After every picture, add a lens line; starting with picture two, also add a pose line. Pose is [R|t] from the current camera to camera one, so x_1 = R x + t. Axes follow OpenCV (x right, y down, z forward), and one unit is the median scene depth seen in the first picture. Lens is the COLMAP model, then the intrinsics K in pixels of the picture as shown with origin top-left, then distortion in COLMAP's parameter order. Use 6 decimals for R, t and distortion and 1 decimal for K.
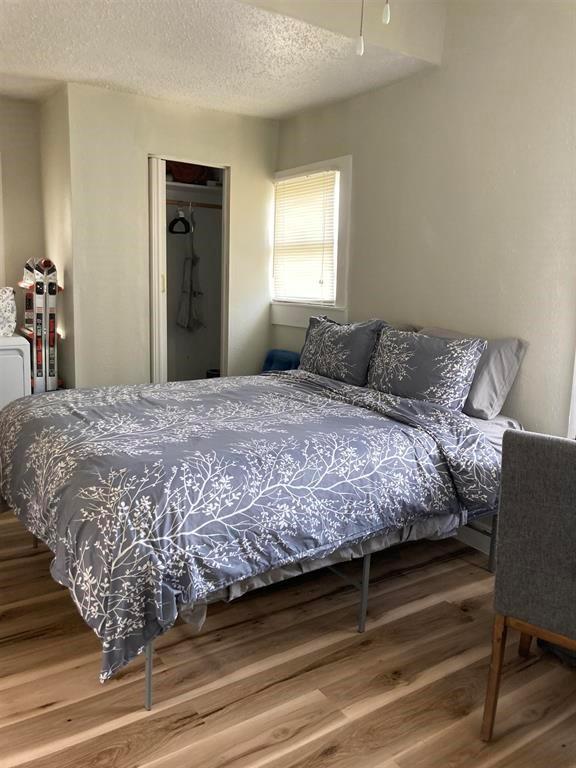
lens RADIAL K [[623.7, 0, 294.2], [0, 623.7, 376.4], [0, 0, 1]] dist [0.035855, -0.076747]
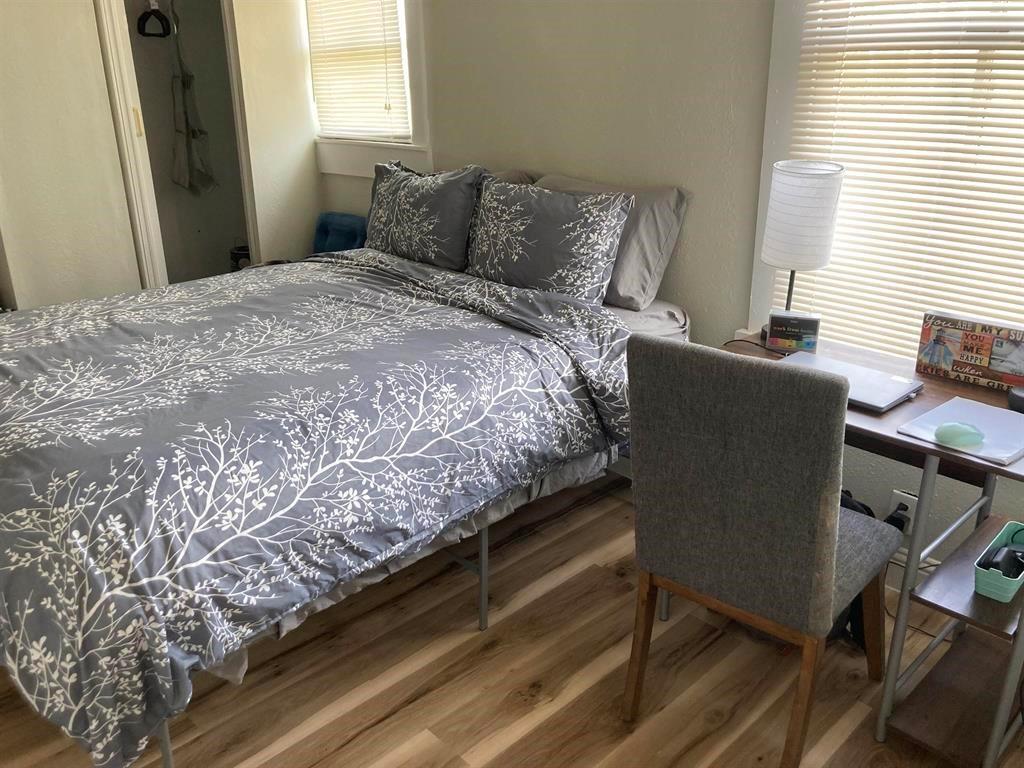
lens RADIAL K [[831.6, 0, 519.4], [0, 831.6, 380.7], [0, 0, 1]] dist [0.035855, -0.076747]
pose [[0.983446, -0.096827, 0.153162, 0.029522], [0.066377, 0.979008, 0.192710, -0.051769], [-0.168607, -0.179353, 0.969229, 0.119321]]
